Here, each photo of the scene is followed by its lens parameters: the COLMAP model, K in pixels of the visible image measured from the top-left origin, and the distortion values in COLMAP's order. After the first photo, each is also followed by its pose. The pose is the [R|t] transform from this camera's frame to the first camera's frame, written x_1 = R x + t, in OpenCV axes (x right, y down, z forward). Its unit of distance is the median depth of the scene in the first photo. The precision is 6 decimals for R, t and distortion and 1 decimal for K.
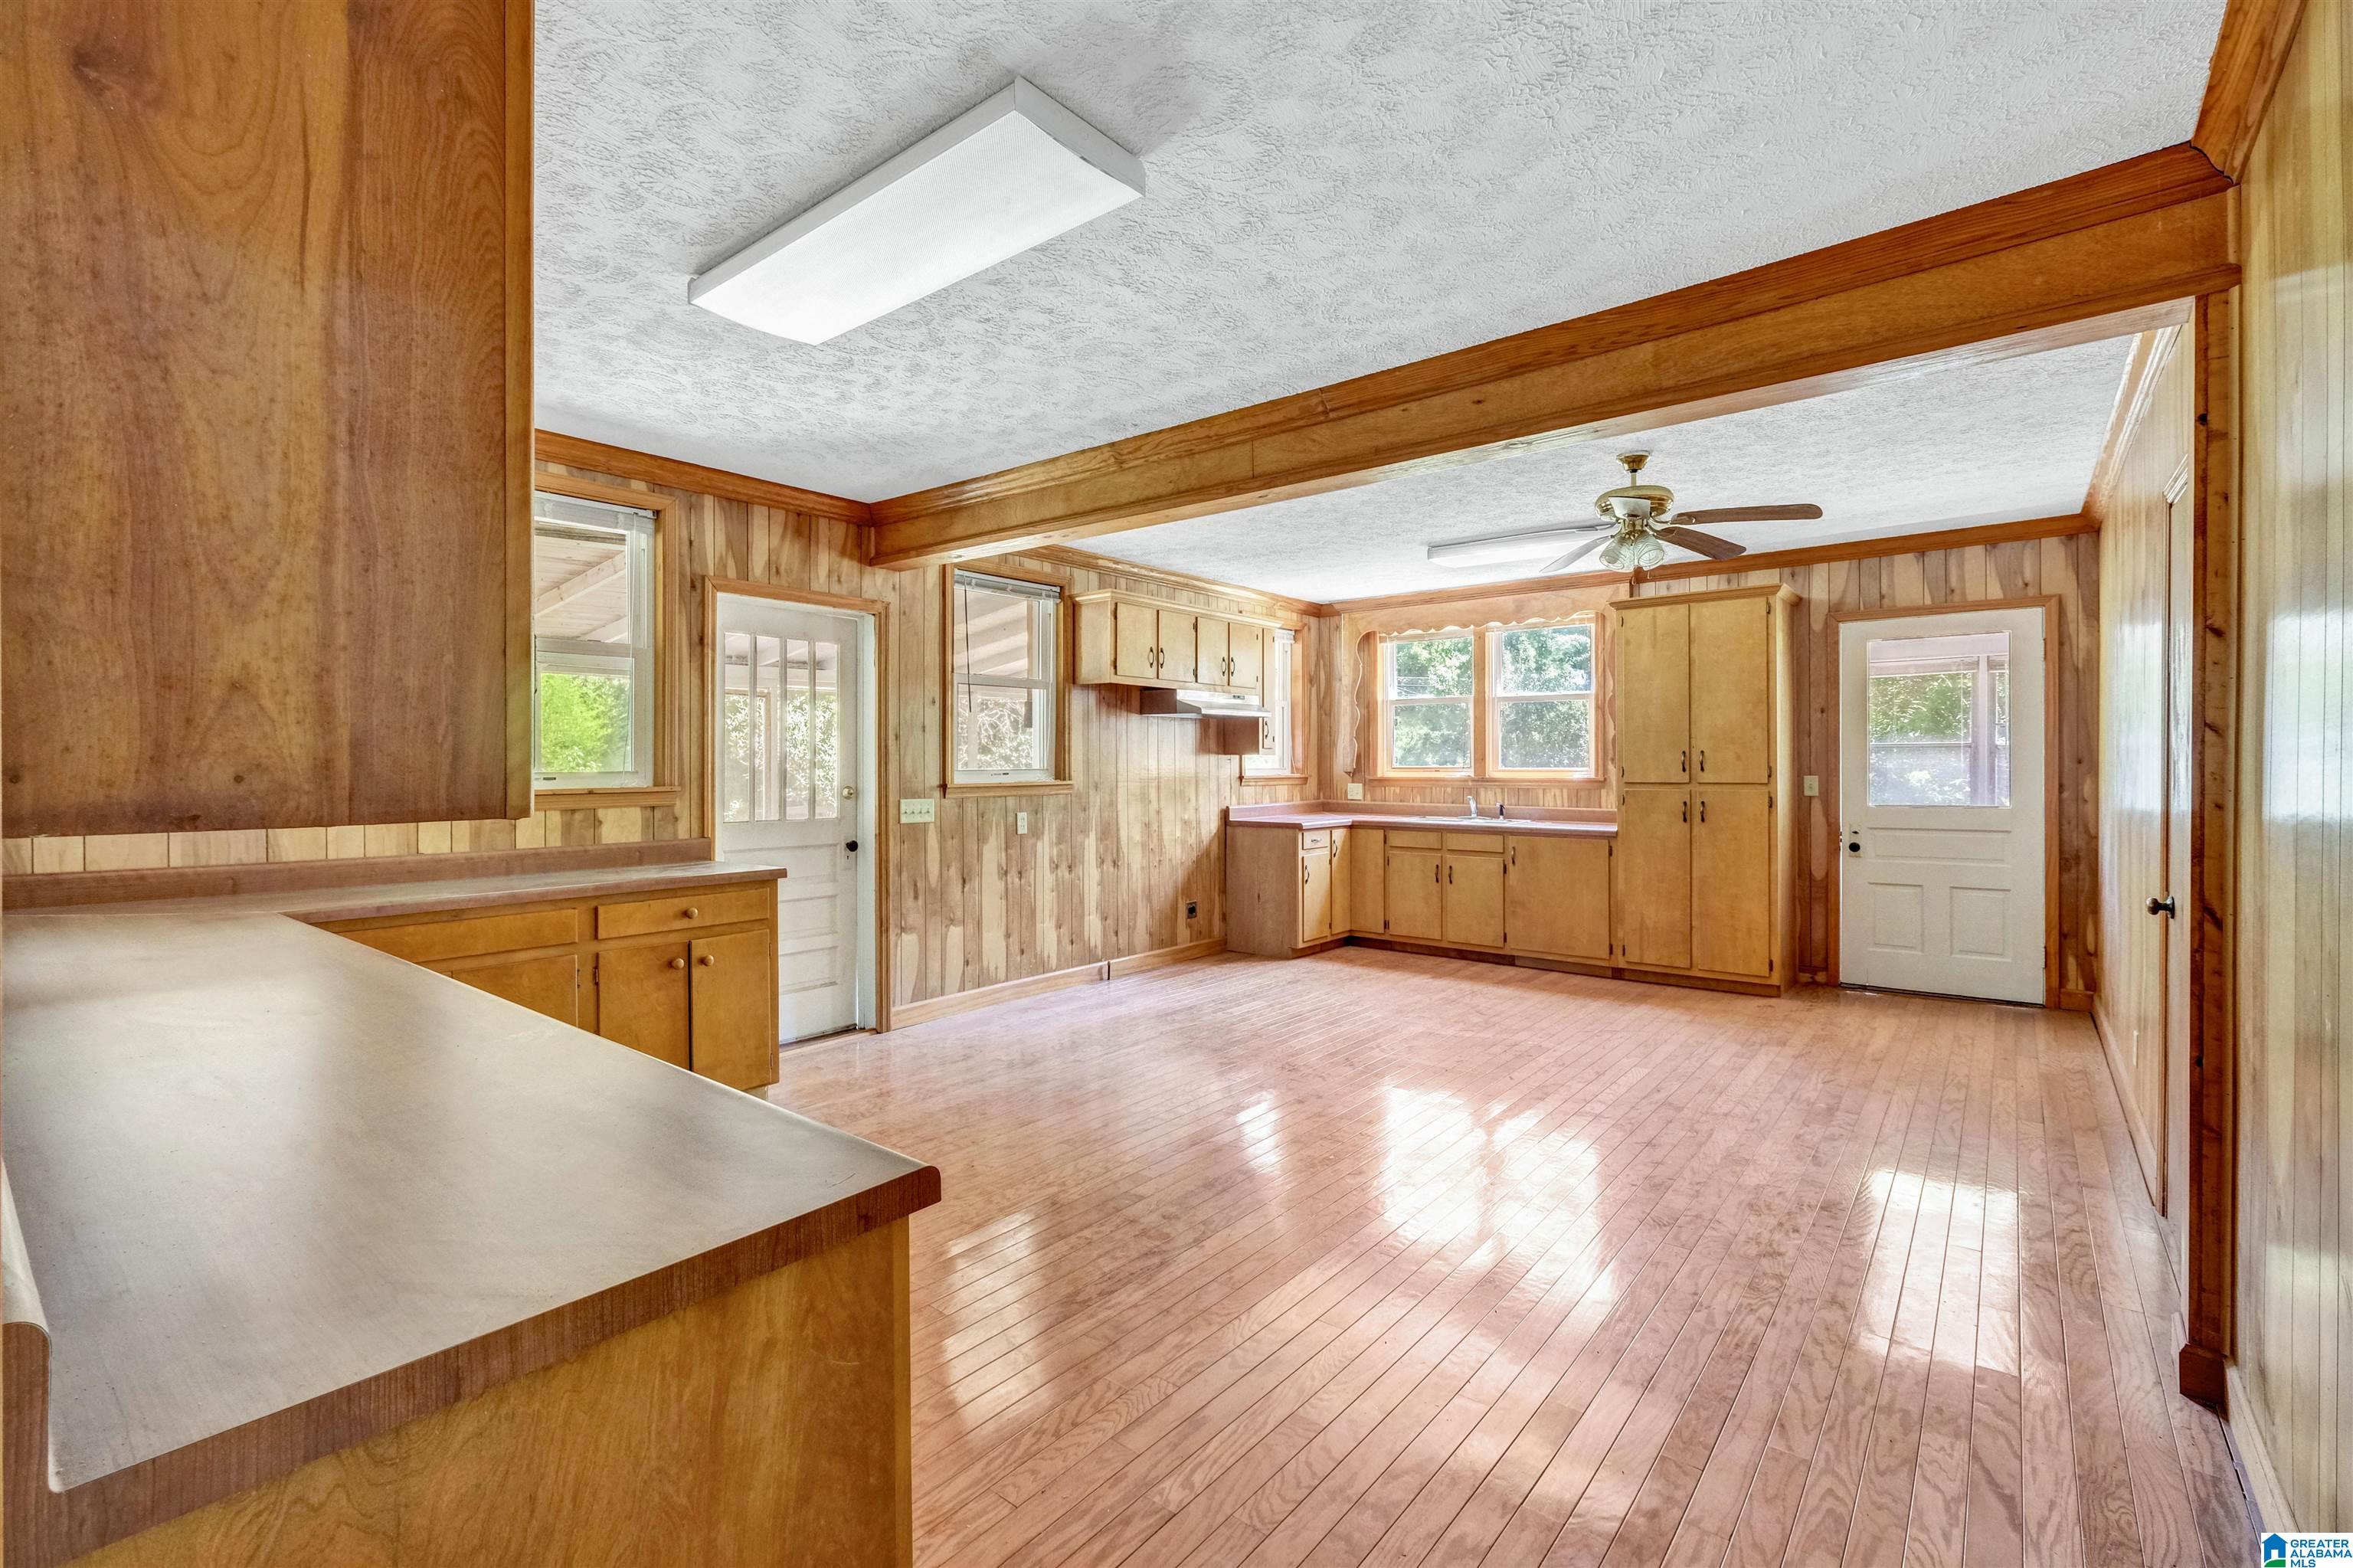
lens RADIAL K [[1031.1, 0, 1176.5], [0, 1031.1, 784.0], [0, 0, 1]] dist [-0.004766, -0.000150]
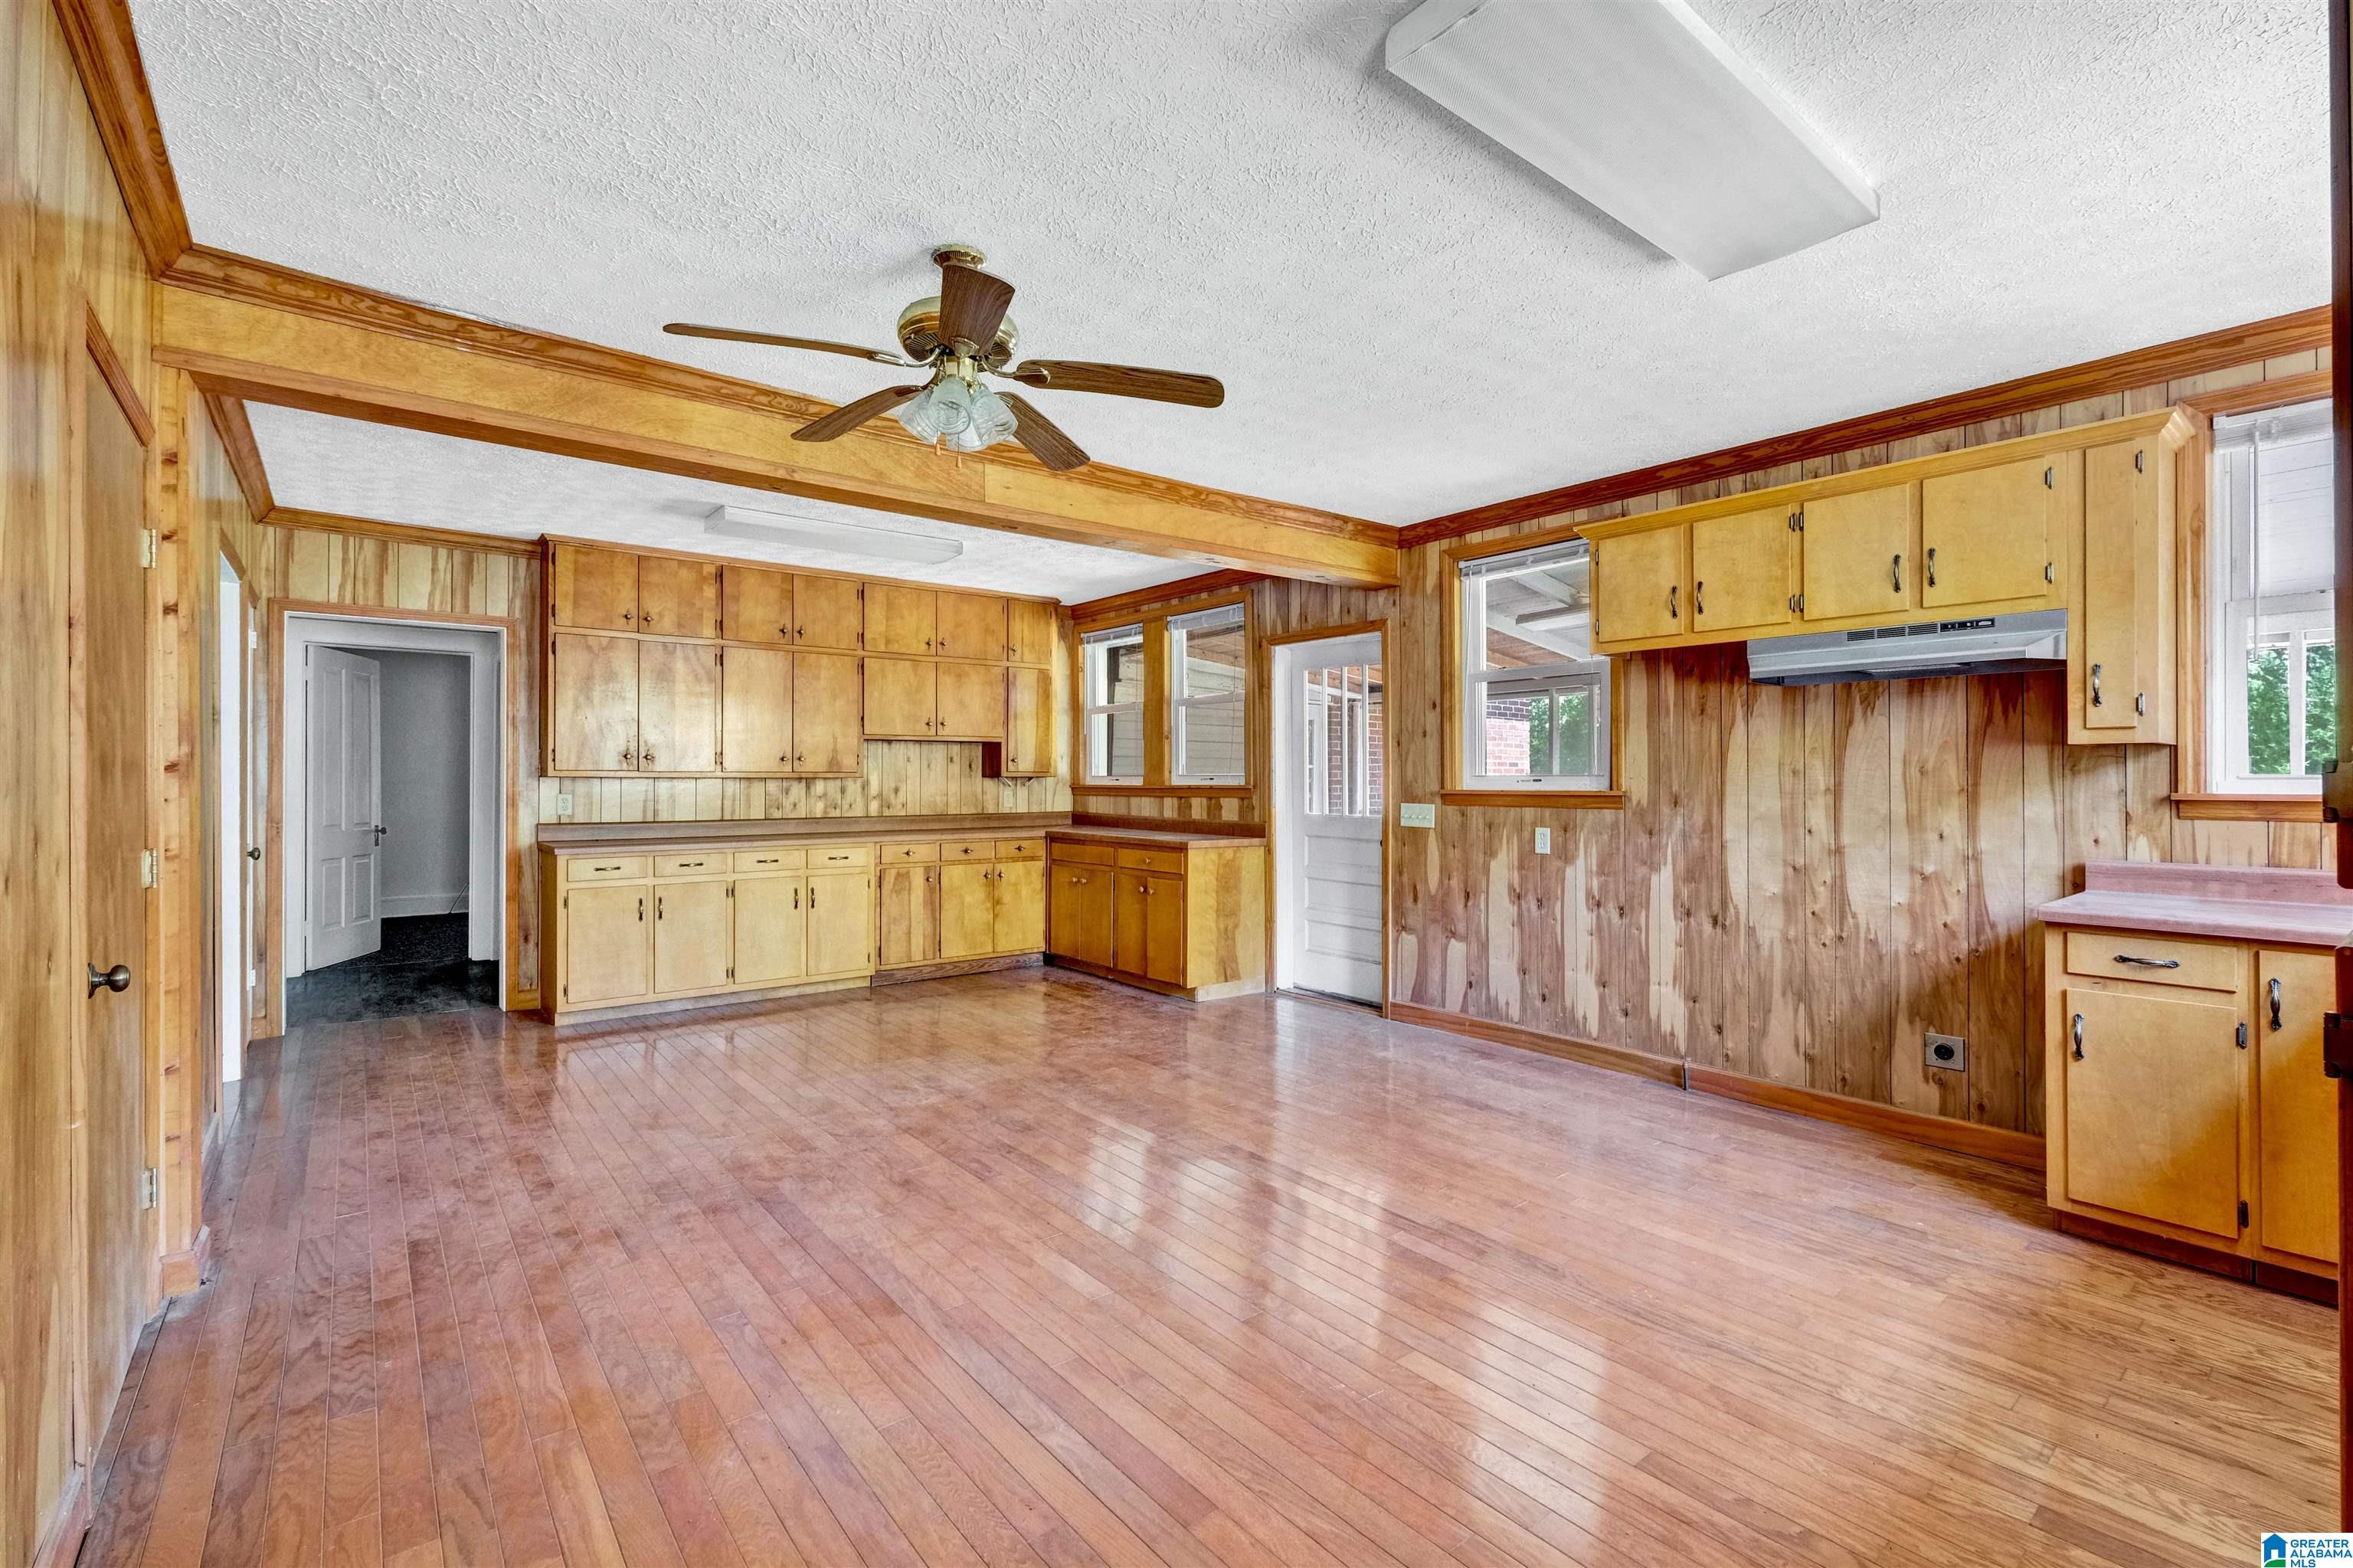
lens RADIAL K [[1031.1, 0, 1176.5], [0, 1031.1, 784.0], [0, 0, 1]] dist [-0.004766, -0.000150]
pose [[-0.202660, 0.008316, -0.979214, 0.735697], [-0.021964, 0.999674, 0.013036, -0.012106], [0.979003, 0.024149, -0.202411, 0.905317]]
